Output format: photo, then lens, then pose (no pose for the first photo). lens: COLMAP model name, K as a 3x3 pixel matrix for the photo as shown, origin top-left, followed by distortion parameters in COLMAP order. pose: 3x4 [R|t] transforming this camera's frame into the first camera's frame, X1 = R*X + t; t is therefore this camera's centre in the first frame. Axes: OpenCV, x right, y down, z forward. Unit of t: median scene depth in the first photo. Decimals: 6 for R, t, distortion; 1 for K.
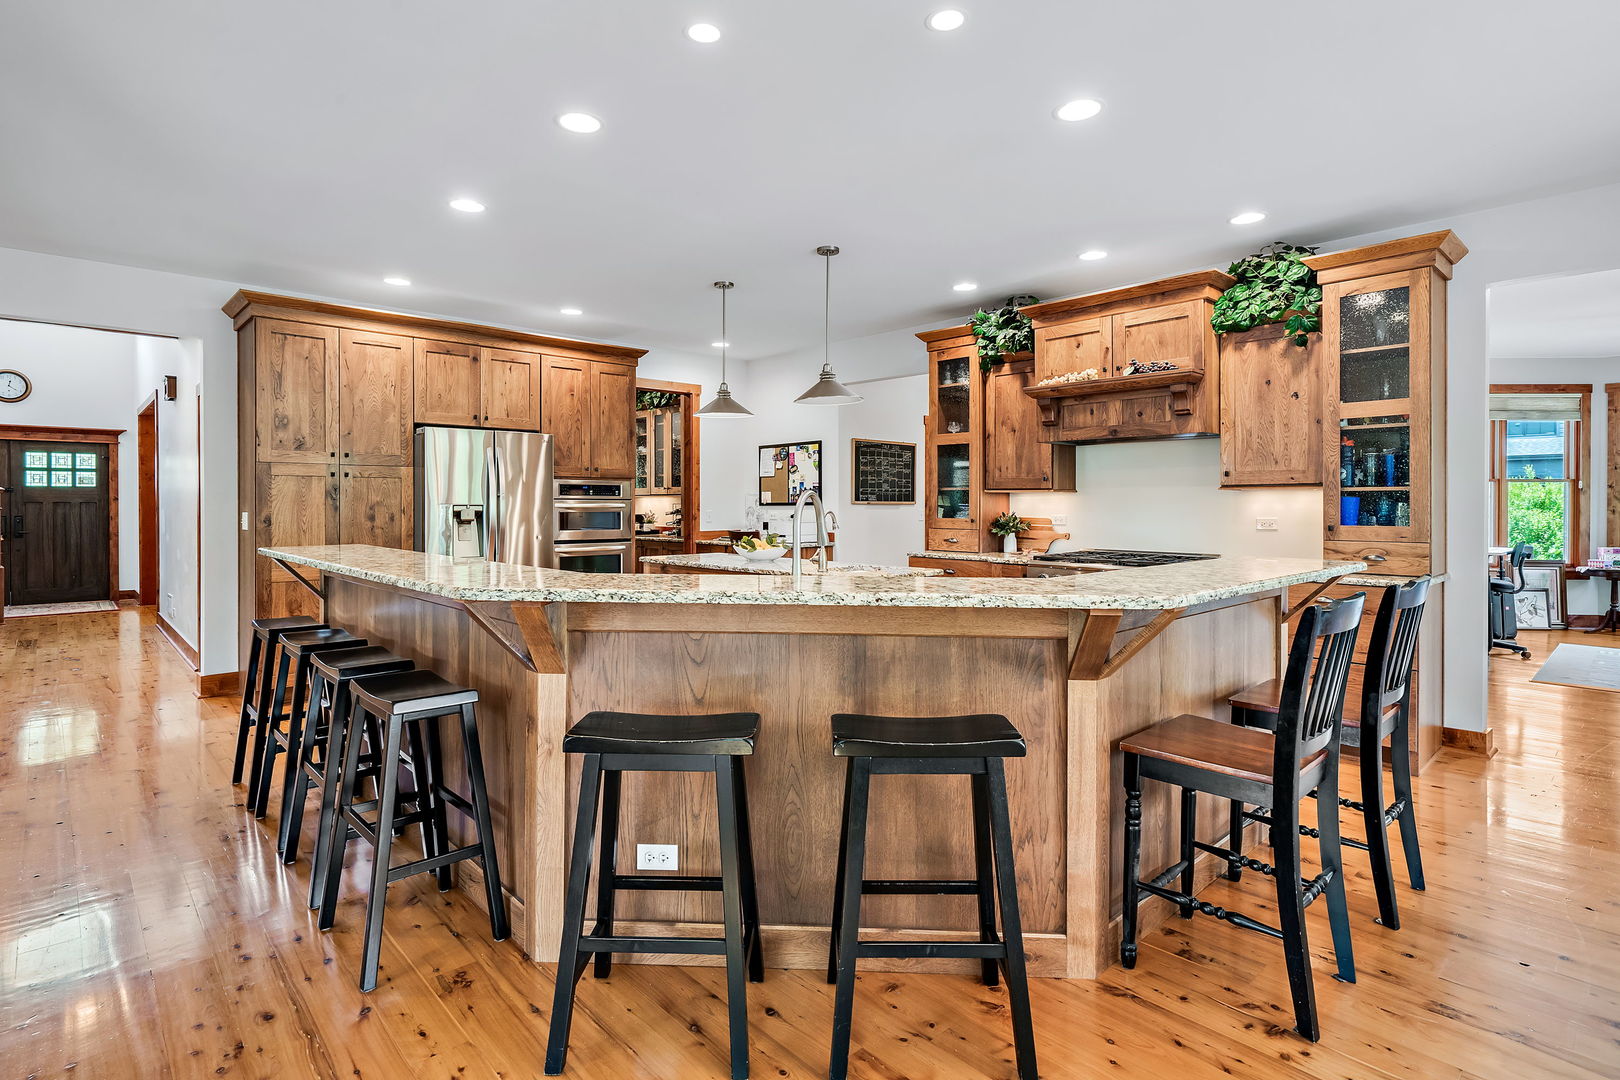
lens RADIAL K [[805.8, 0, 798.7], [0, 805.8, 504.4], [0, 0, 1]] dist [-0.001725, -0.000484]
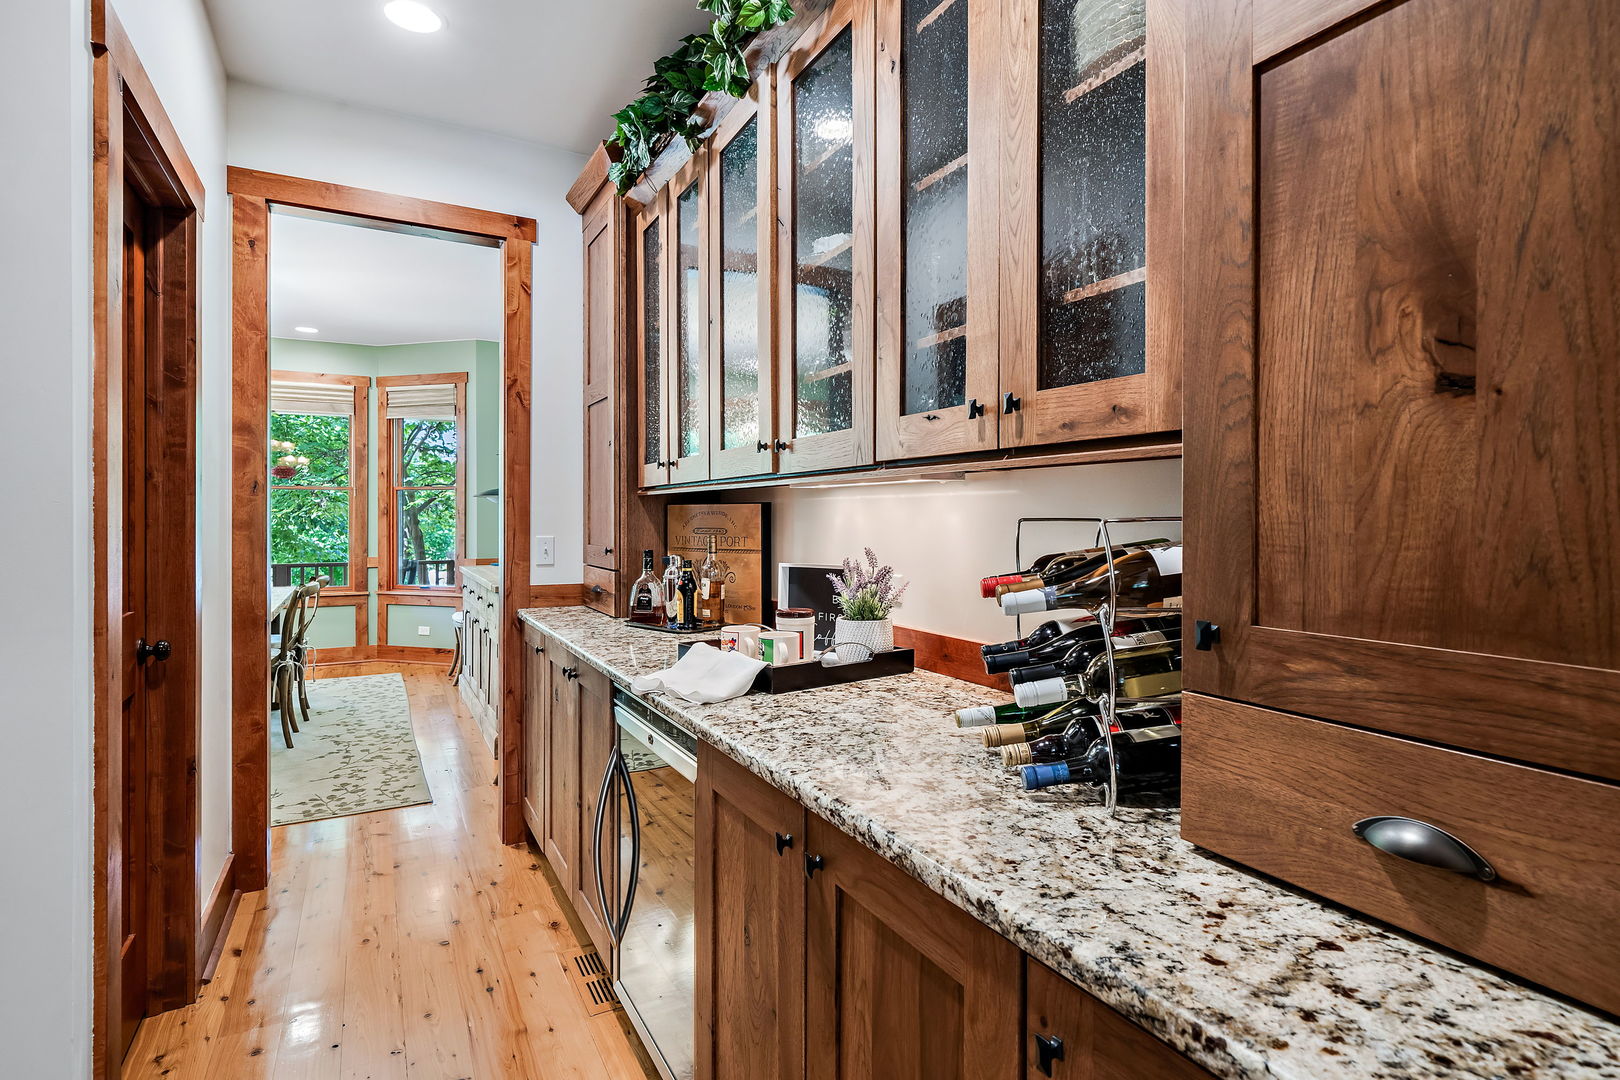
lens RADIAL K [[805.8, 0, 807.4], [0, 805.8, 528.7], [0, 0, 1]] dist [-0.001725, -0.000484]
pose [[0.968758, 0.010837, -0.247772, -0.275150], [-0.009889, 0.999938, 0.005069, 0.004115], [0.247812, -0.002460, 0.968805, 1.475405]]
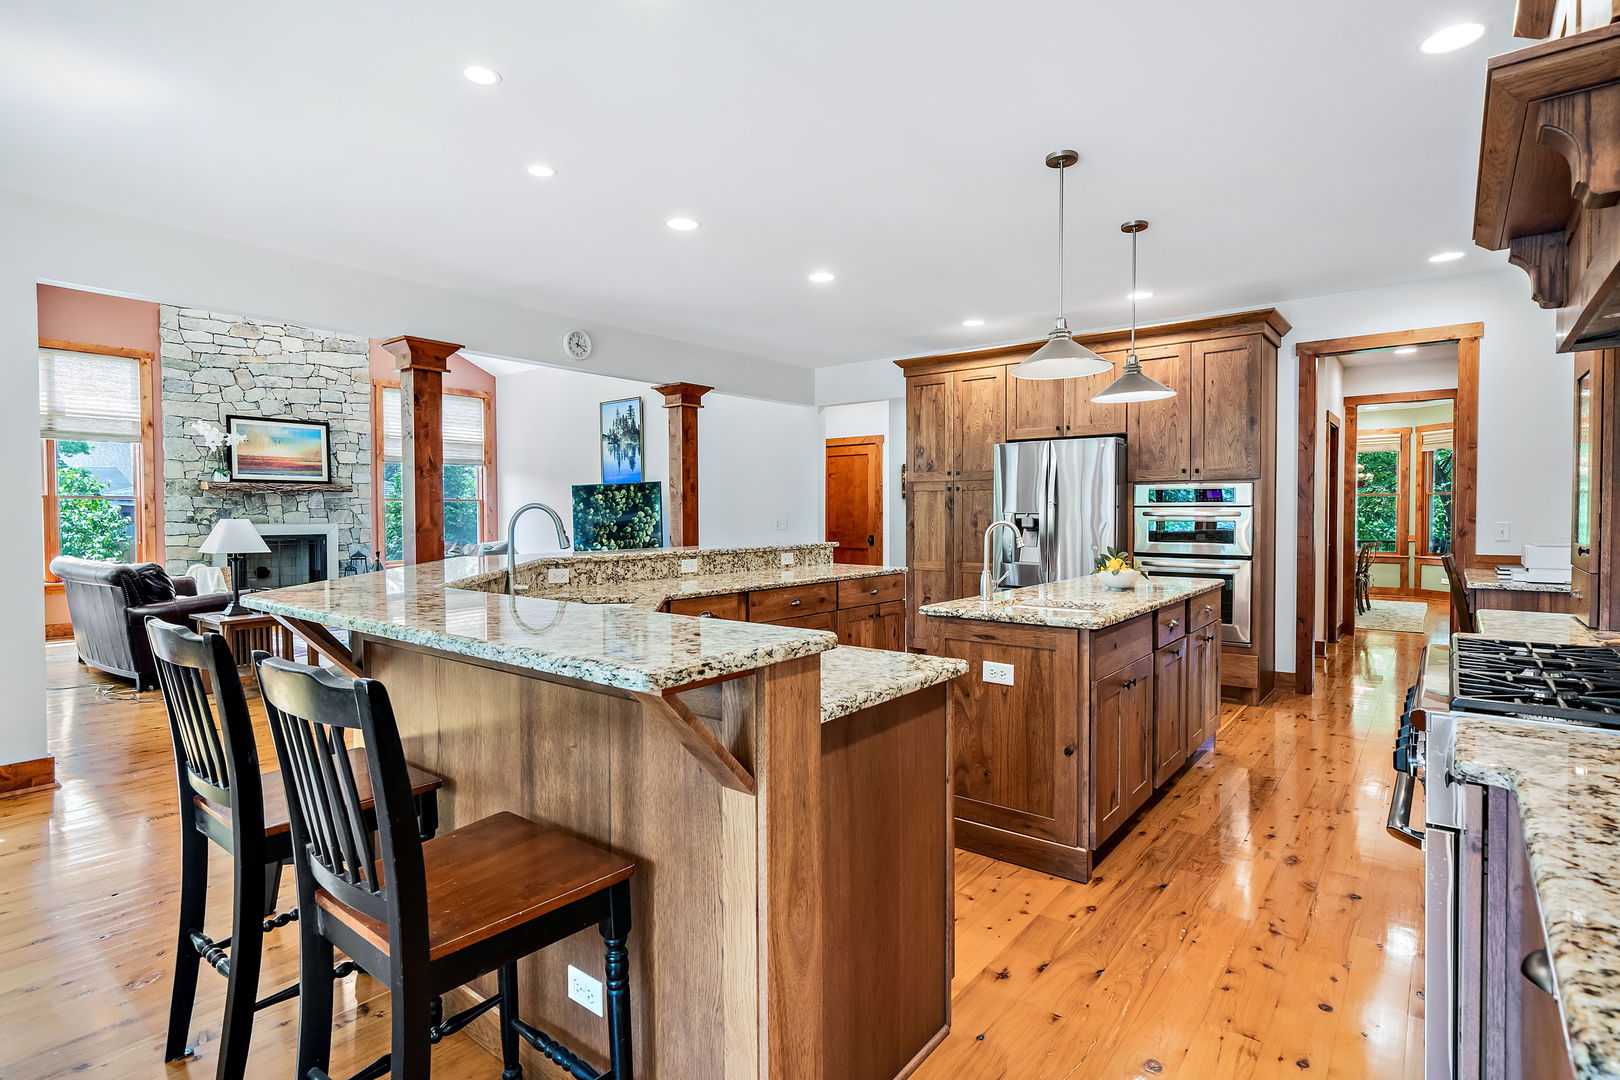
lens RADIAL K [[805.8, 0, 804.2], [0, 805.8, 533.5], [0, 0, 1]] dist [-0.001725, -0.000484]
pose [[0.148558, 0.026123, -0.988559, 0.651806], [0.000995, 0.999647, 0.026566, -0.001332], [0.988903, -0.004930, 0.148480, 0.594202]]
